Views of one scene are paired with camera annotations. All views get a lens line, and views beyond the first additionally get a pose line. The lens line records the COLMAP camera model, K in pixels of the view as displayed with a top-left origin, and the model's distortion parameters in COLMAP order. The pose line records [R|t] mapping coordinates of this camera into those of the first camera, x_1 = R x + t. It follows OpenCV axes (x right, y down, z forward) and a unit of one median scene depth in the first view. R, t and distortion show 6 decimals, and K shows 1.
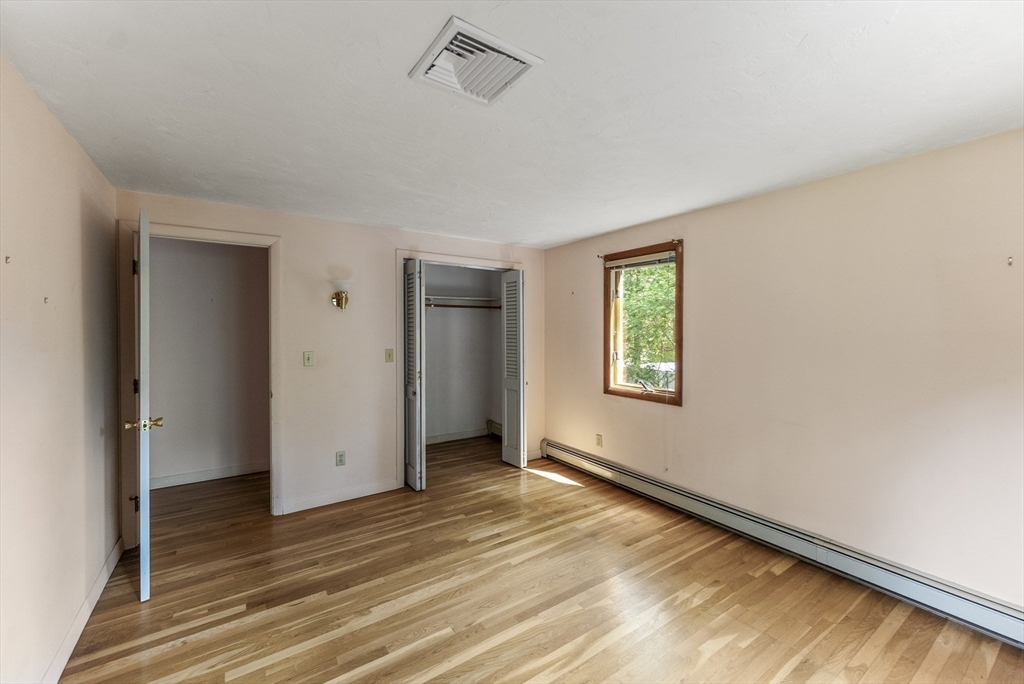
lens RADIAL K [[414.9, 0, 508.7], [0, 414.9, 334.4], [0, 0, 1]] dist [0.001662, -0.000165]
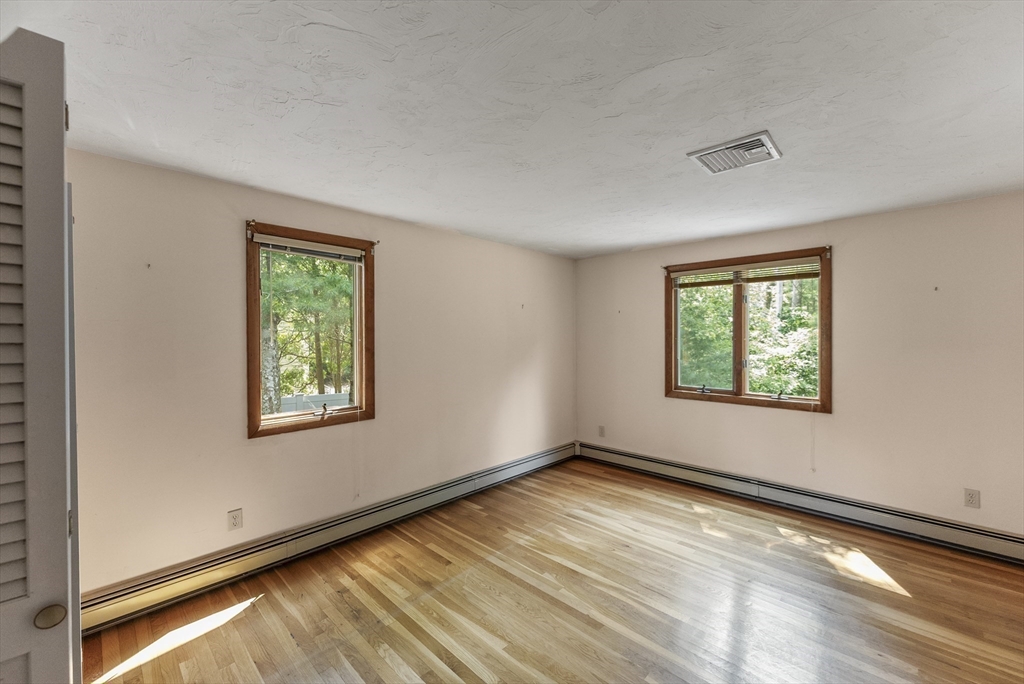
lens RADIAL K [[414.9, 0, 512.5], [0, 414.9, 340.2], [0, 0, 1]] dist [0.001662, -0.000165]
pose [[-0.212508, -0.009606, 0.977112, -0.601997], [0.016769, 0.999769, 0.013476, -0.012643], [-0.977015, 0.019249, -0.212297, 0.938509]]
